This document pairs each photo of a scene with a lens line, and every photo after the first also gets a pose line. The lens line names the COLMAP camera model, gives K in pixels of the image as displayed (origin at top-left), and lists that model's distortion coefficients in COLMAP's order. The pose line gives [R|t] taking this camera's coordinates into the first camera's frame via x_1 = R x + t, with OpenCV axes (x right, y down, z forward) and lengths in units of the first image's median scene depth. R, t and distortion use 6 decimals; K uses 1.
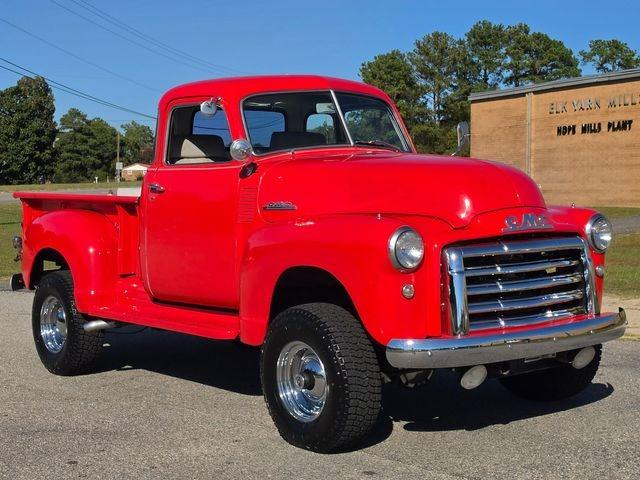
lens RADIAL K [[1036.2, 0, 289.1], [0, 1036.2, 236.0], [0, 0, 1]] dist [0.047292, 0.000000]
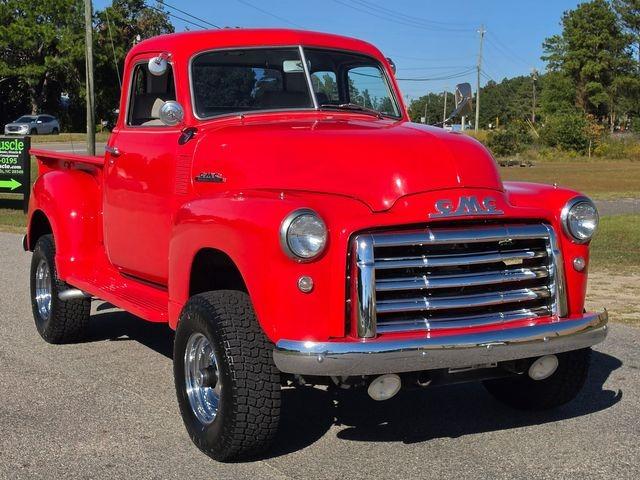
lens RADIAL K [[1036.2, 0, 304.7], [0, 1036.2, 218.3], [0, 0, 1]] dist [0.047292, 0.000000]
pose [[0.984787, 0.034237, -0.170359, 0.020928], [-0.028898, 0.999013, 0.033726, -0.002425], [0.171346, -0.028290, 0.984805, 0.012621]]
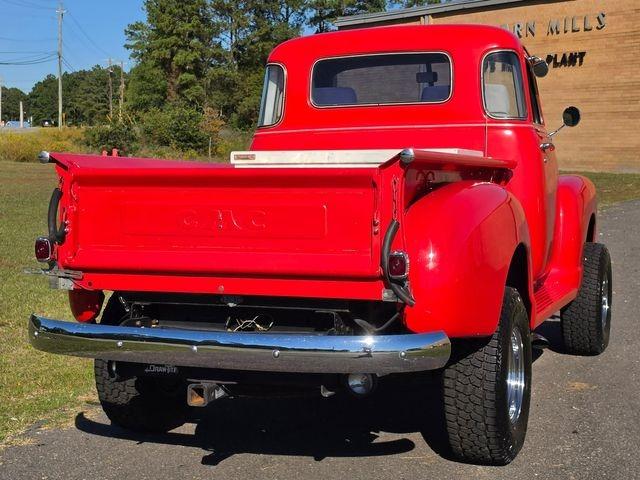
lens RADIAL K [[1076.5, 0, 305.2], [0, 1076.5, 251.7], [0, 0, 1]] dist [0.129272, 0.000000]
pose [[0.973938, -0.013621, 0.226406, -0.039558], [0.000564, 0.998337, 0.057636, -0.014192], [-0.226815, -0.056006, 0.972326, 0.280230]]
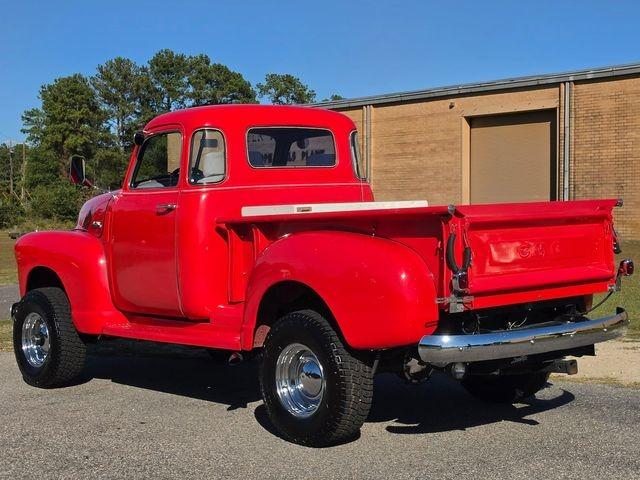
lens RADIAL K [[1036.2, 0, 319.5], [0, 1036.2, 232.5], [0, 0, 1]] dist [0.047292, 0.000000]
pose [[0.943953, -0.003997, 0.330055, -0.026211], [0.013342, 0.999572, -0.026053, 0.000715], [-0.329809, 0.028997, 0.943602, -0.006986]]
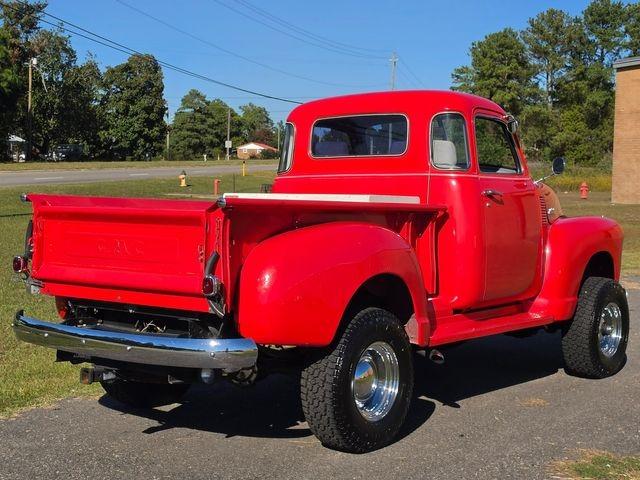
lens RADIAL K [[977.7, 0, 322.3], [0, 977.7, 246.3], [0, 0, 1]] dist [0.056403, 0.000000]
pose [[0.997128, 0.024148, -0.071785, 0.003098], [-0.021686, 0.999156, 0.034885, -0.016038], [0.072567, -0.033228, 0.996810, 0.262071]]
